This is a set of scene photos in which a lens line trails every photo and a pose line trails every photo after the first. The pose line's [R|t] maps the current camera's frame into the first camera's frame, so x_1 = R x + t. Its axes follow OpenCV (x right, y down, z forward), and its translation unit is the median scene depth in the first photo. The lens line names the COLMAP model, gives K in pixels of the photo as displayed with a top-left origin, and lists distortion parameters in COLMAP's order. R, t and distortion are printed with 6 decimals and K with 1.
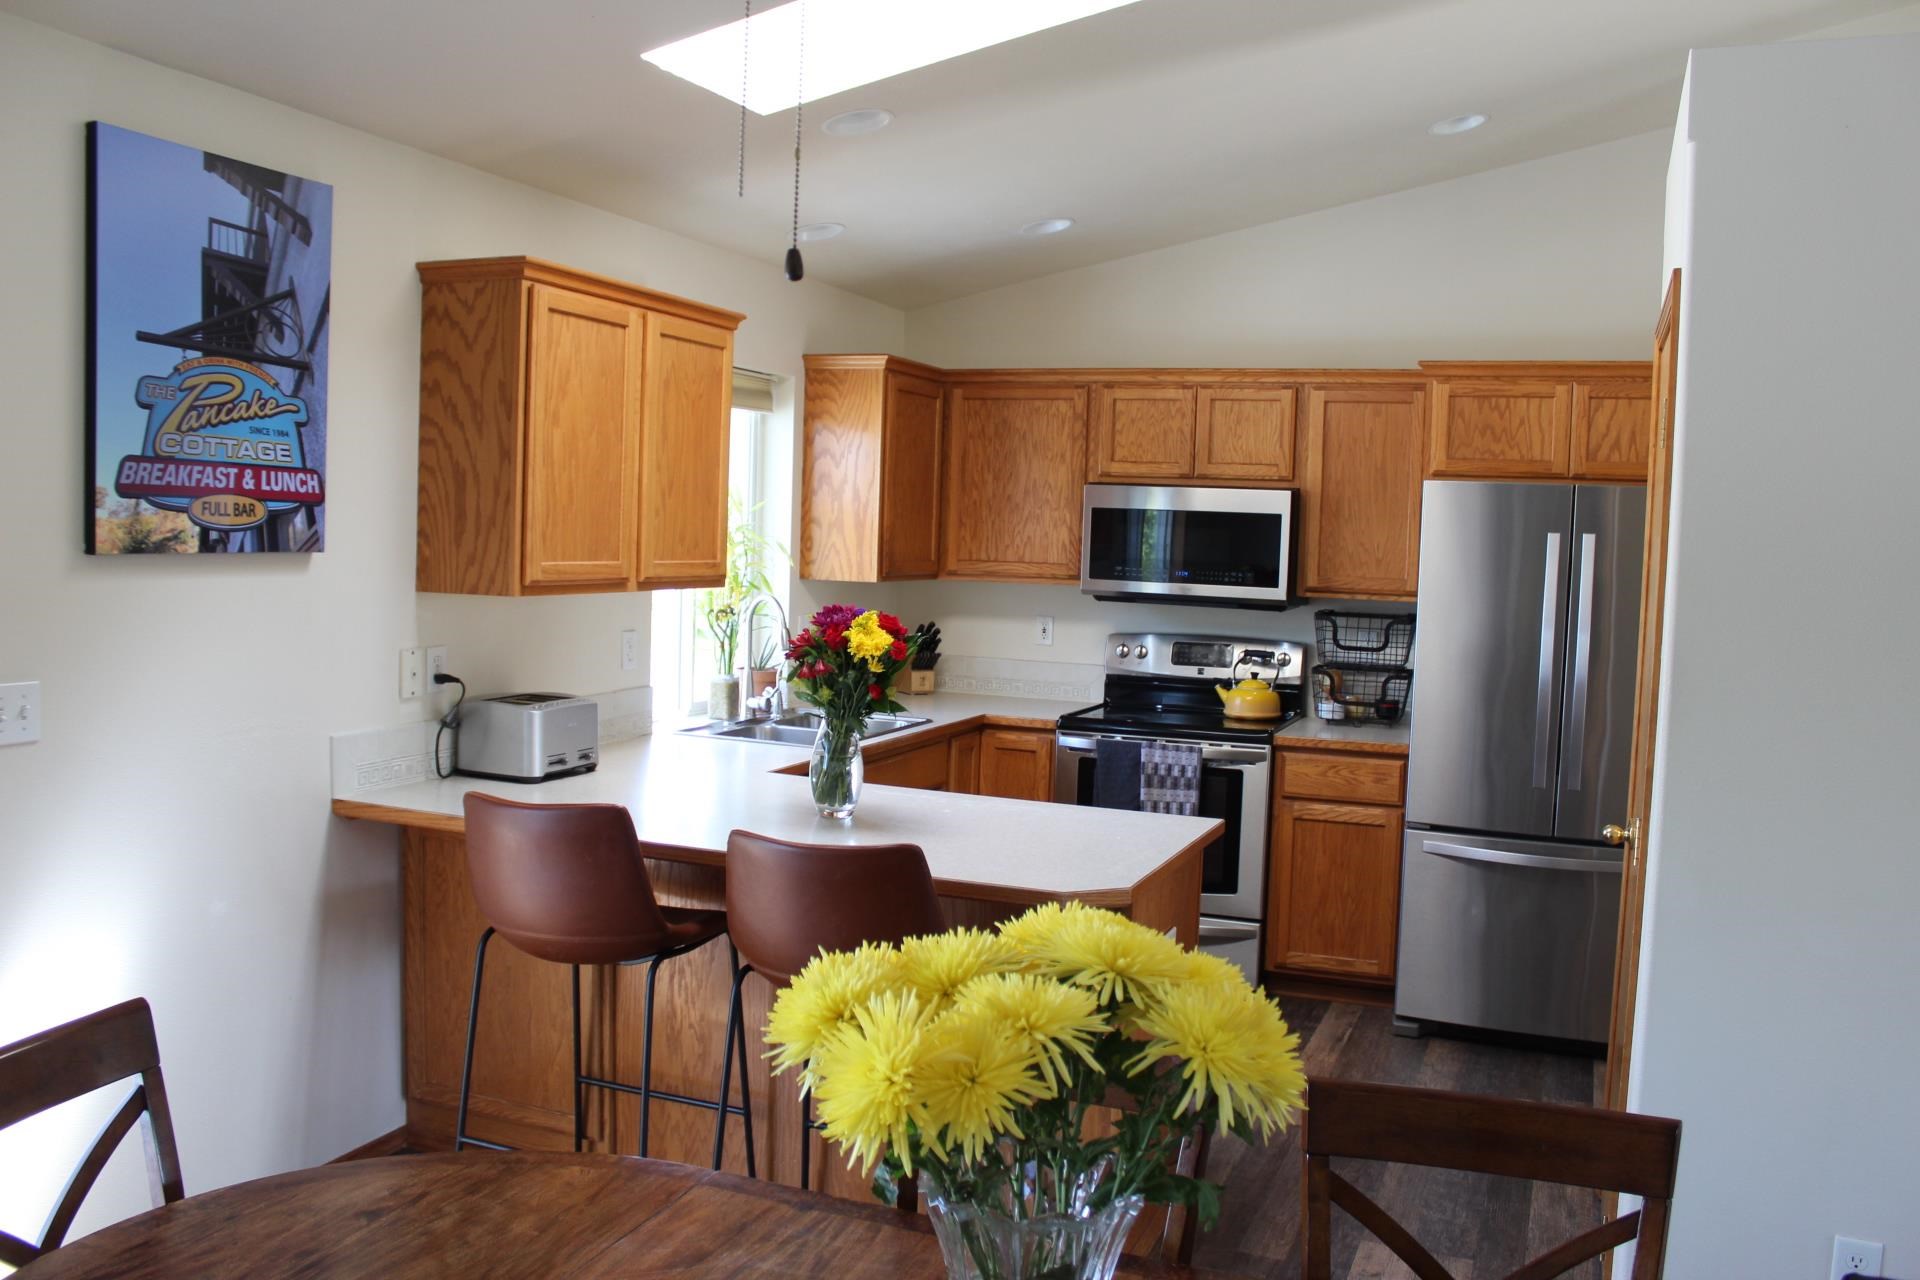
lens RADIAL K [[1604.2, 0, 966.7], [0, 1604.2, 648.6], [0, 0, 1]] dist [-0.137256, 0.092515]
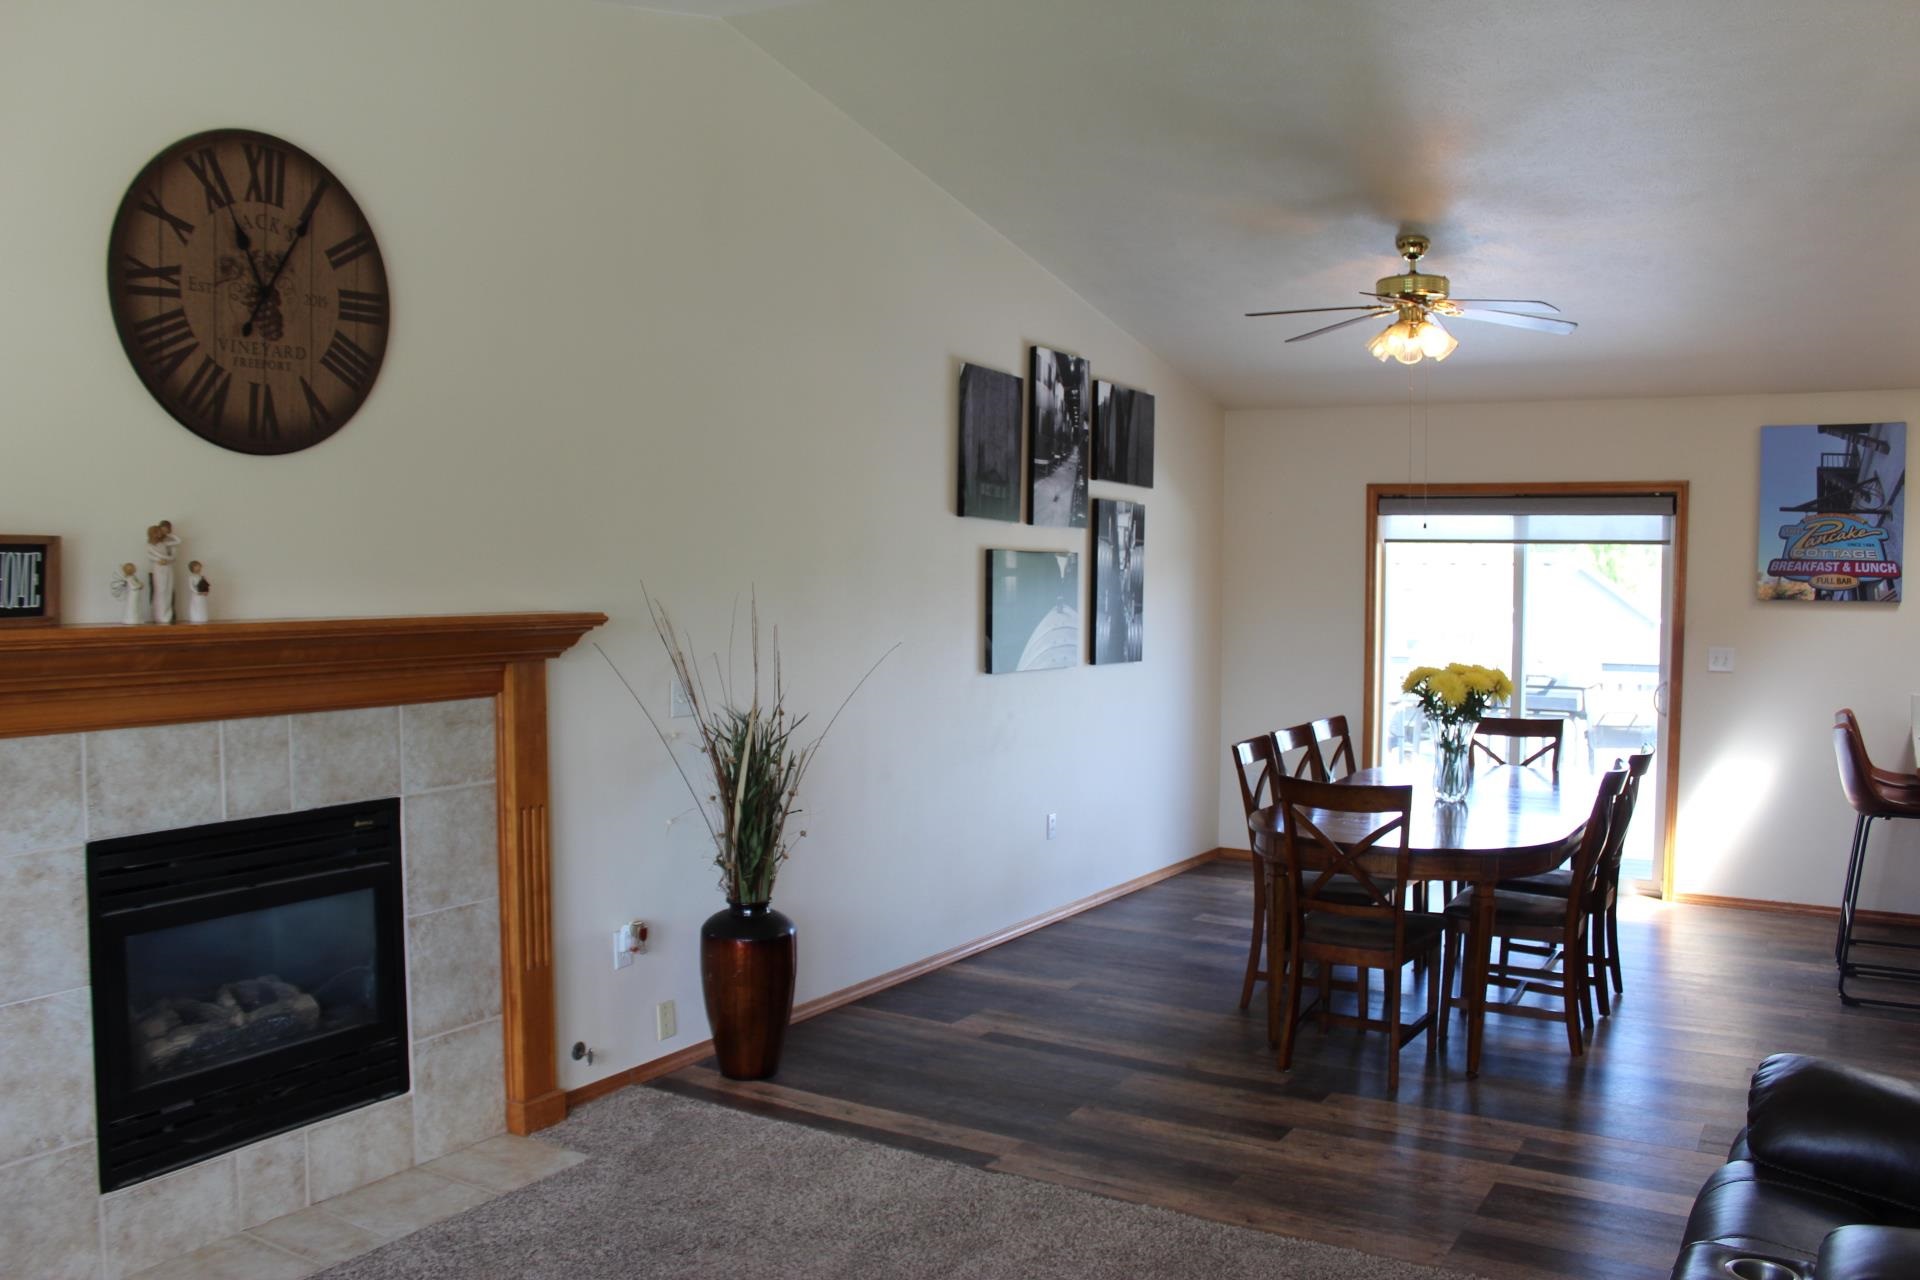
lens RADIAL K [[1604.2, 0, 979.6], [0, 1604.2, 638.7], [0, 0, 1]] dist [-0.137256, 0.092515]
pose [[-0.114526, 0.009578, -0.993374, 1.823723], [-0.087978, 0.995927, 0.019746, 0.054679], [0.989517, 0.089656, -0.113217, 0.055808]]
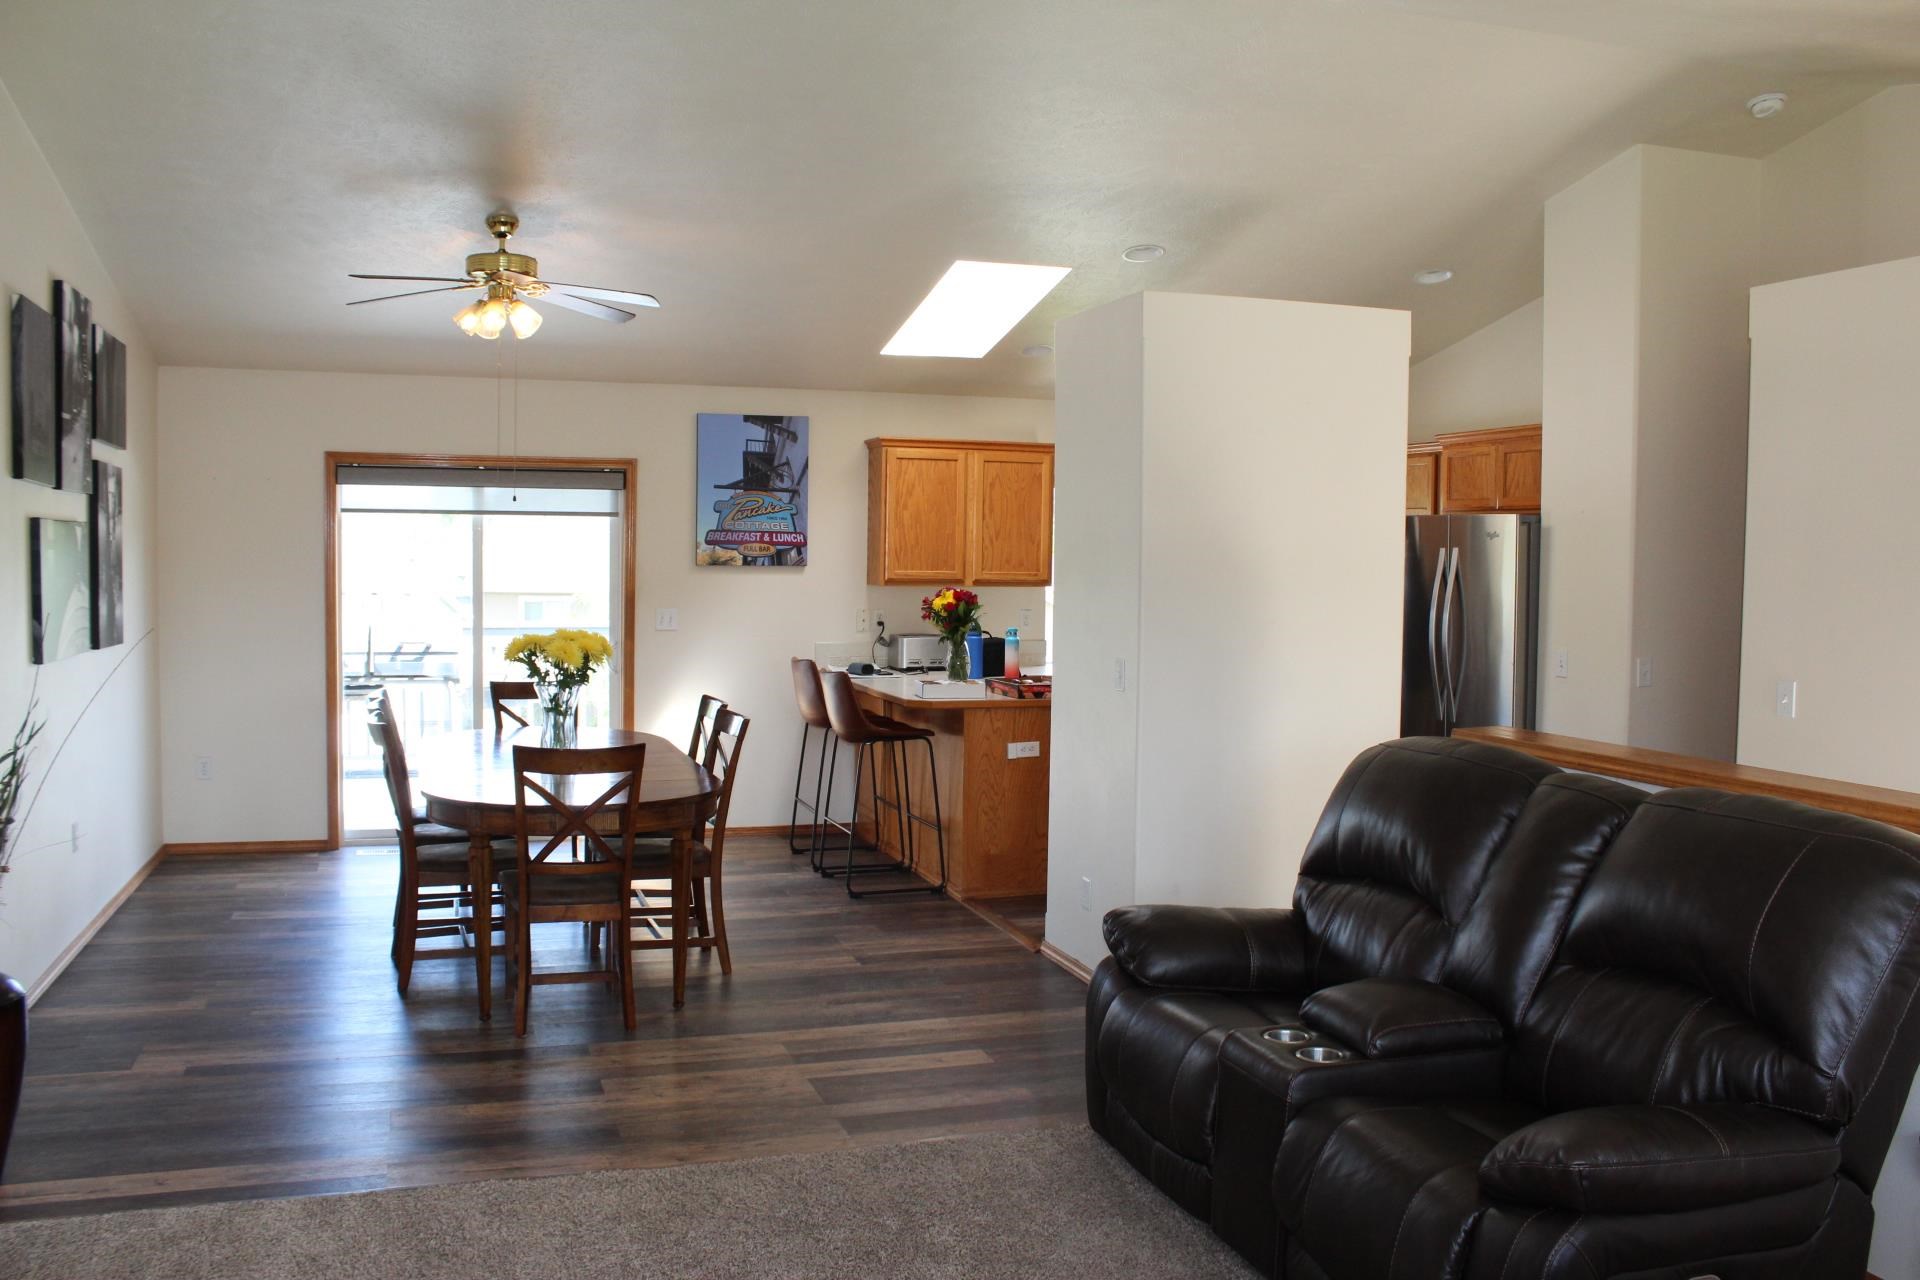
lens RADIAL K [[1604.2, 0, 953.5], [0, 1604.2, 636.5], [0, 0, 1]] dist [-0.137256, 0.092515]
pose [[0.671318, 0.015523, -0.741007, 1.699038], [-0.046590, 0.998687, -0.021288, 0.096620], [0.739704, 0.048814, 0.671160, -0.532498]]
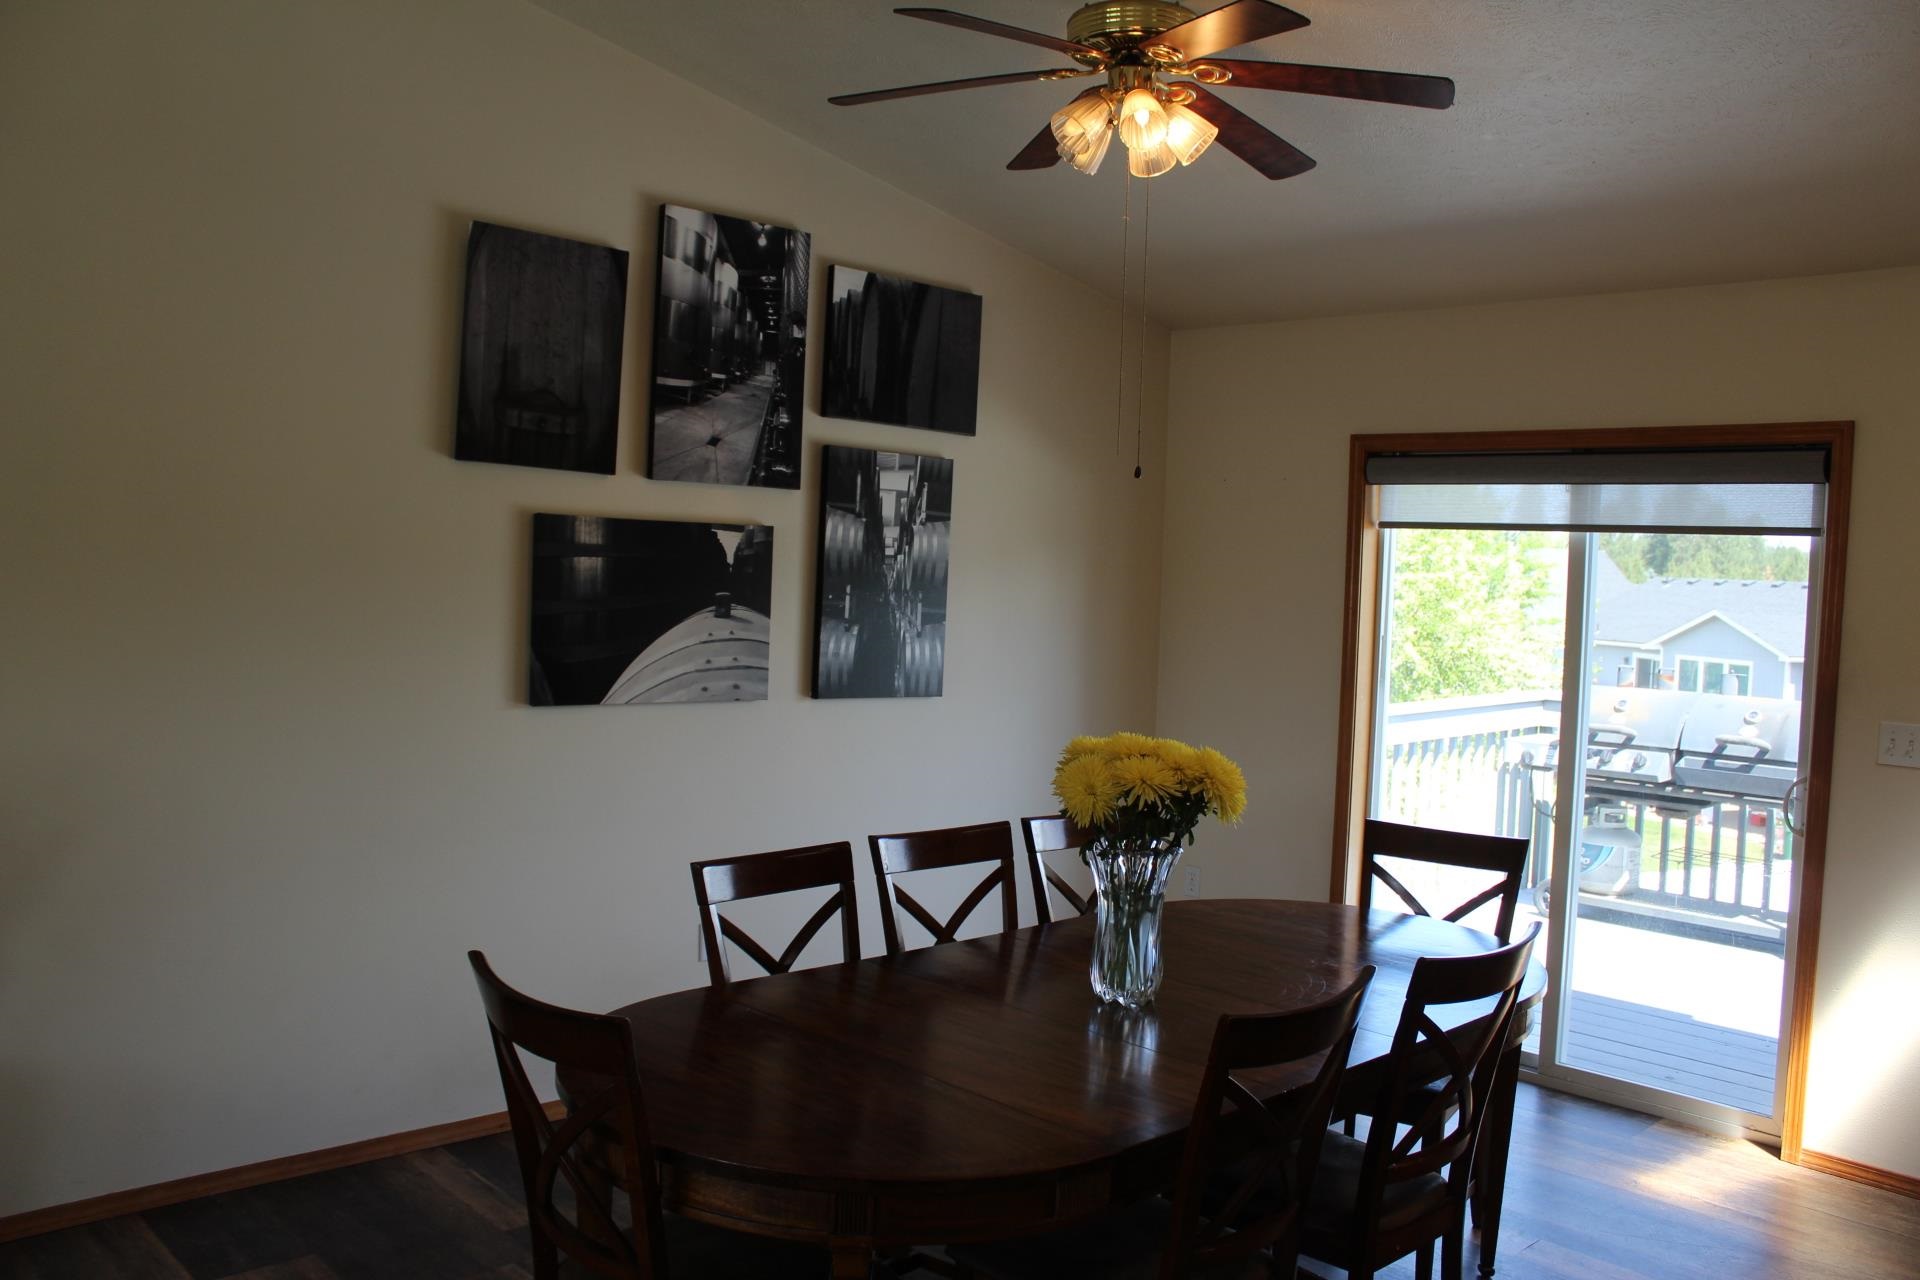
lens RADIAL K [[1604.2, 0, 972.6], [0, 1604.2, 637.9], [0, 0, 1]] dist [-0.137256, 0.092515]
pose [[-0.388309, -0.004163, -0.921520, 0.884545], [-0.118114, 0.991967, 0.045290, -0.016824], [0.913928, 0.126431, -0.385681, 0.647116]]
